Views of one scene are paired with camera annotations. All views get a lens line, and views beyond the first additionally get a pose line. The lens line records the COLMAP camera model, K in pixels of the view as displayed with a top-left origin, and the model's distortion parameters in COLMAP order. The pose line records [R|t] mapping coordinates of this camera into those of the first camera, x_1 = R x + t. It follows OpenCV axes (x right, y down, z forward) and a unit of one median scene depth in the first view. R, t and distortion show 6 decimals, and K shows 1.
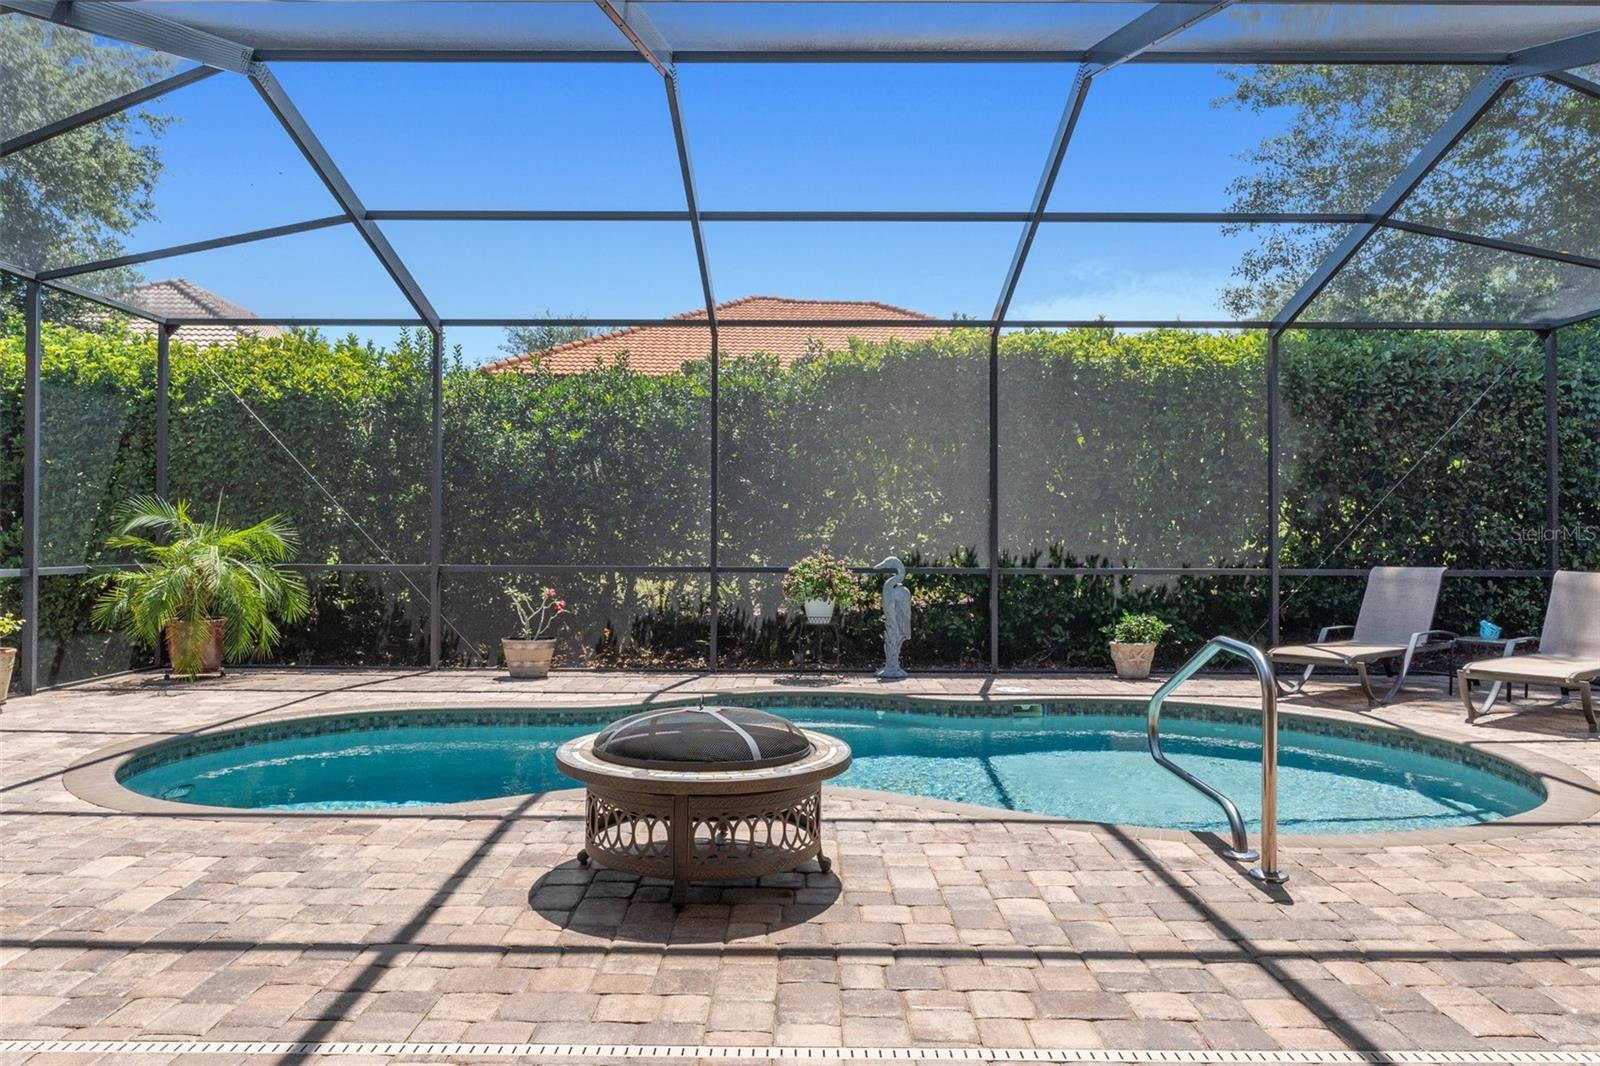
lens RADIAL K [[1074.8, 0, 800.0], [0, 1074.8, 533.0], [0, 0, 1]] dist [-0.002366, -0.000544]
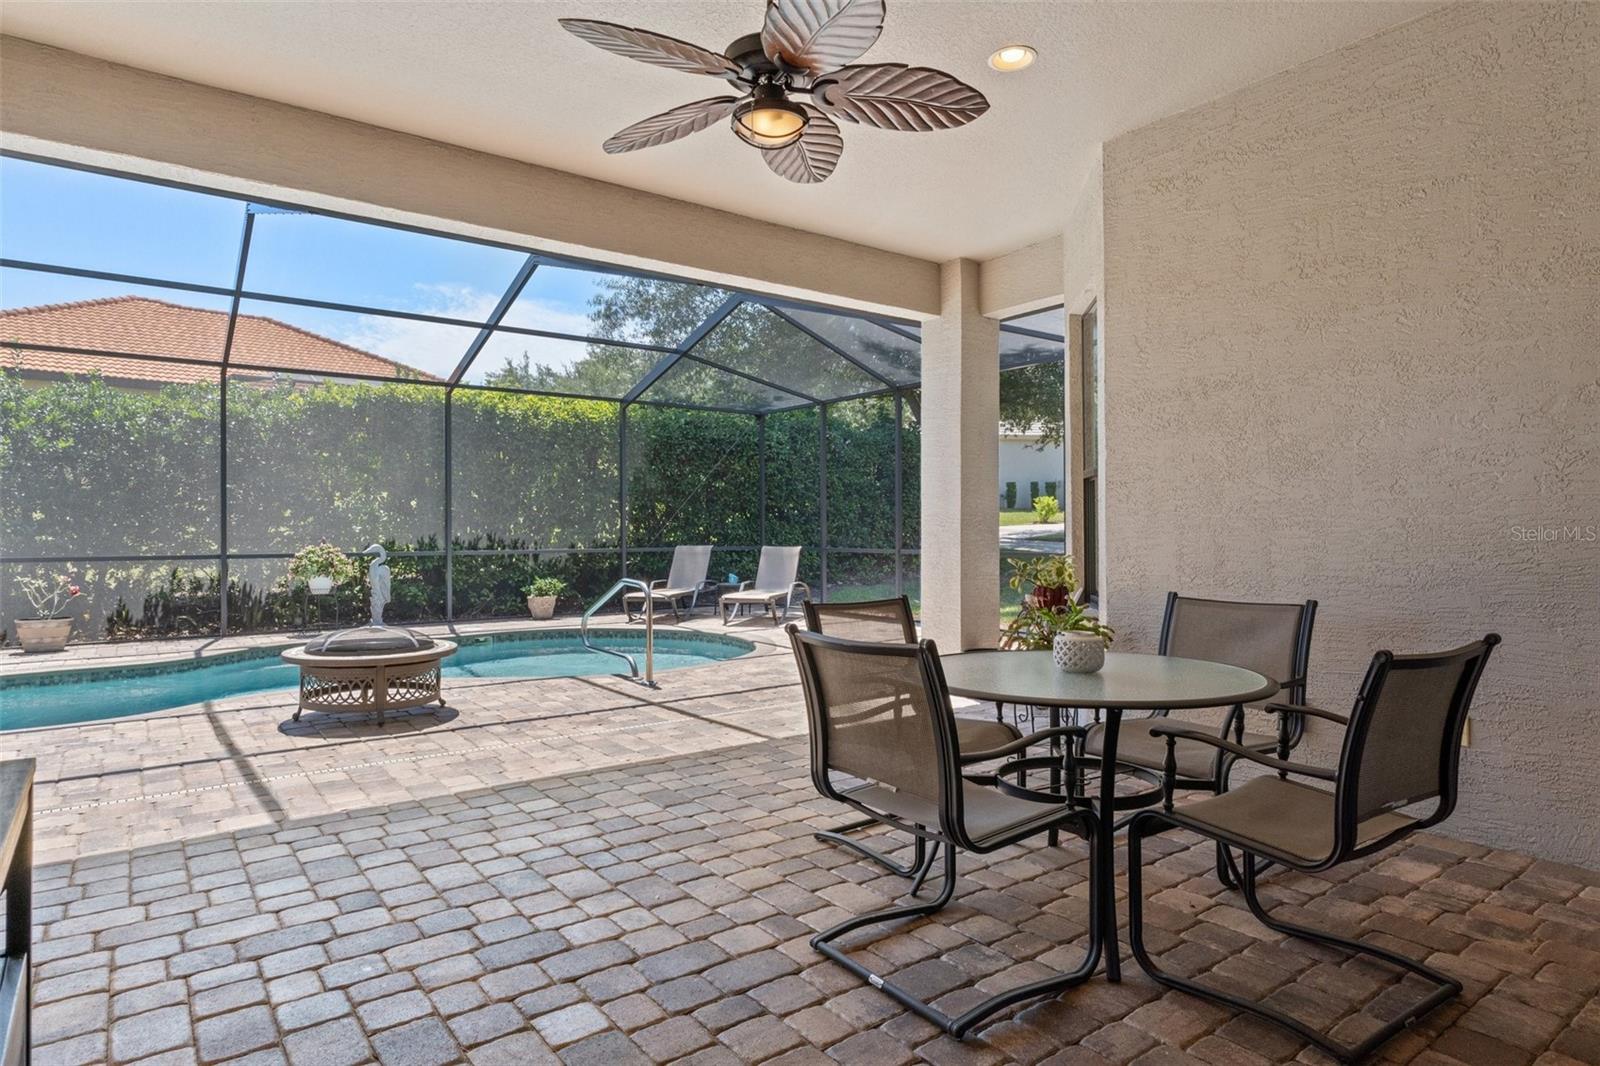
lens RADIAL K [[885.3, 0, 798.8], [0, 885.3, 527.7], [0, 0, 1]] dist [-0.000036, 0.000506]
pose [[0.799717, -0.004560, 0.600360, -0.169396], [0.001468, 0.999983, 0.005640, -0.005618], [-0.600376, -0.003629, 0.799710, -0.265614]]
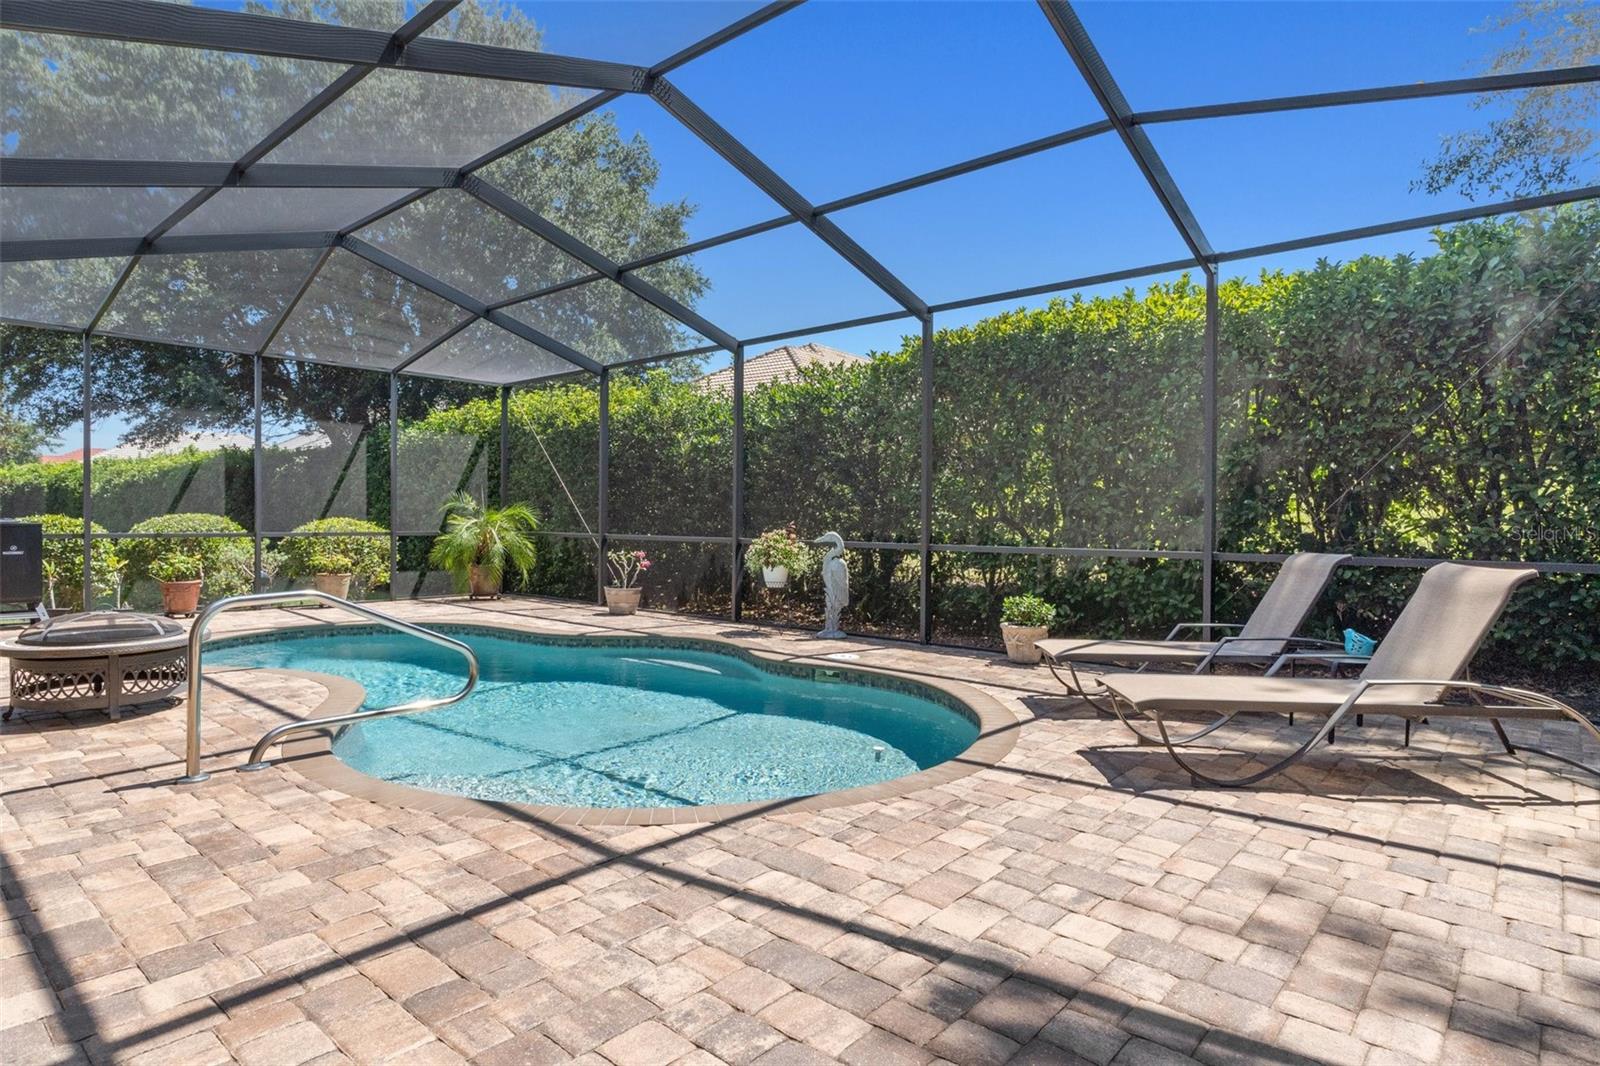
lens RADIAL K [[885.3, 0, 798.8], [0, 885.3, 527.7], [0, 0, 1]] dist [-0.000036, 0.000506]
pose [[0.748311, 0.008214, -0.663297, 0.680256], [0.007323, 0.999760, 0.020642, -0.001779], [0.663308, -0.020304, 0.748071, 0.278712]]
